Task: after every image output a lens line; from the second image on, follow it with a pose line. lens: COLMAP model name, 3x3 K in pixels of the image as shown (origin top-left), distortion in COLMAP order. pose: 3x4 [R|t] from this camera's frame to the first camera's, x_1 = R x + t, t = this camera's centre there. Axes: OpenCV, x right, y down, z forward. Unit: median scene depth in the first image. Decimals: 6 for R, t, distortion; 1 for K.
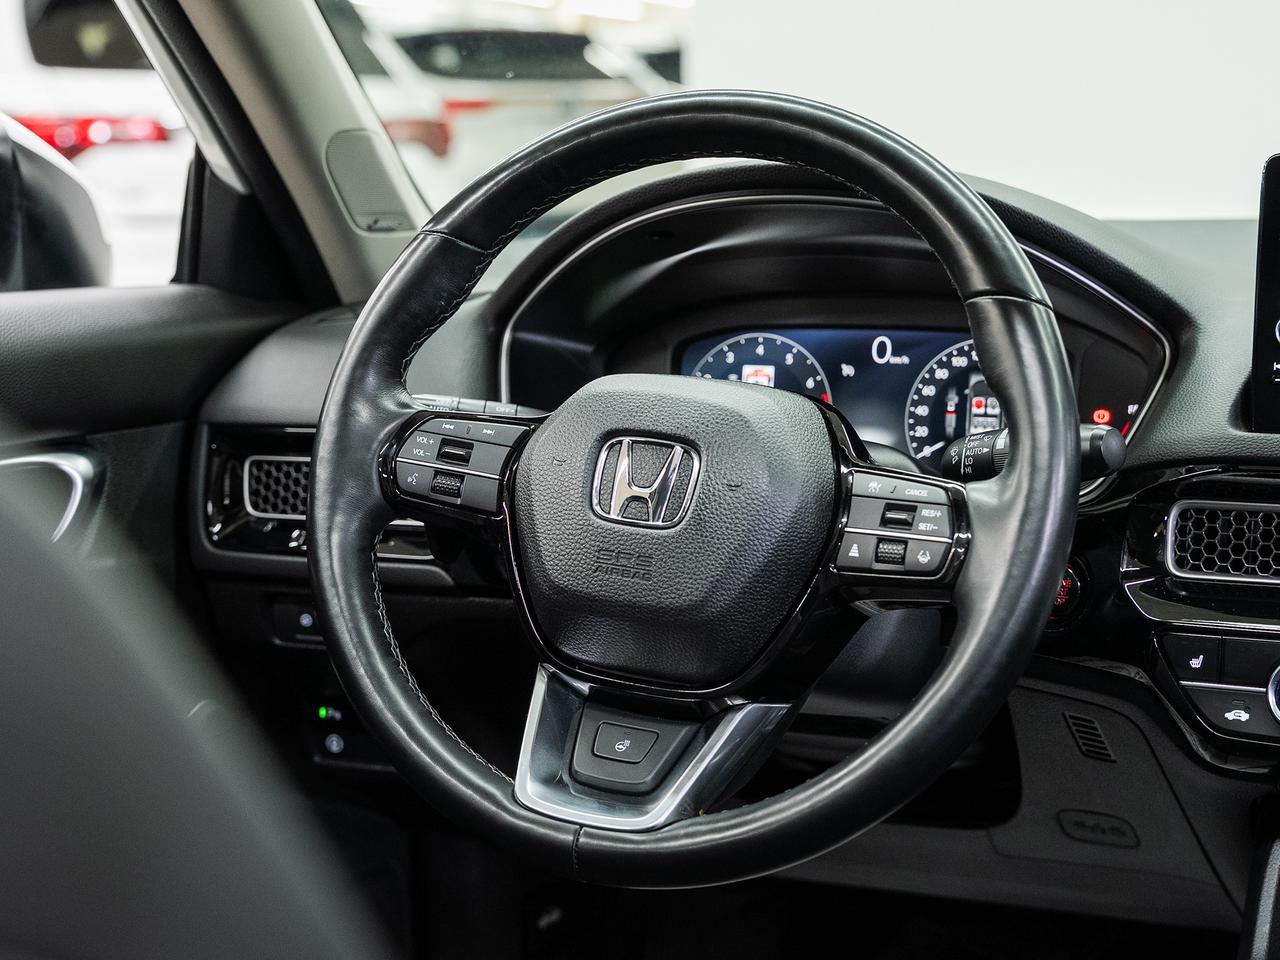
lens RADIAL K [[1605.4, 0, 640.7], [0, 1605.4, 479.1], [0, 0, 1]] dist [0.060799, 0.000000]
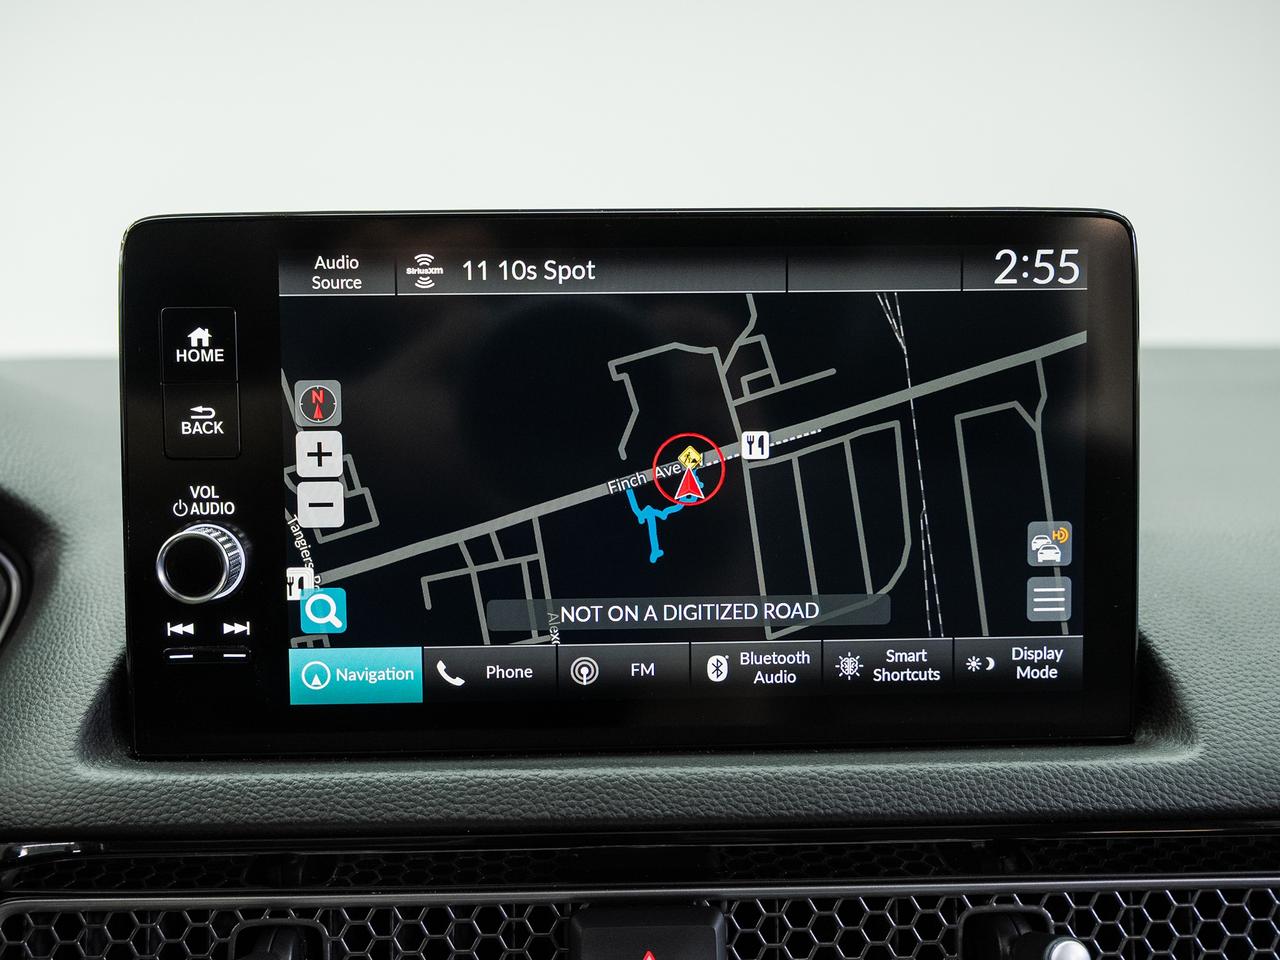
lens RADIAL K [[1192.4, 0, 640.4], [0, 1192.4, 480.8], [0, 0, 1]] dist [0.011347, 0.000000]
pose [[0.724128, -0.012094, 0.689559, 0.226296], [0.102691, 0.990591, -0.090465, -0.066413], [-0.681977, 0.136320, 0.718557, 0.587776]]
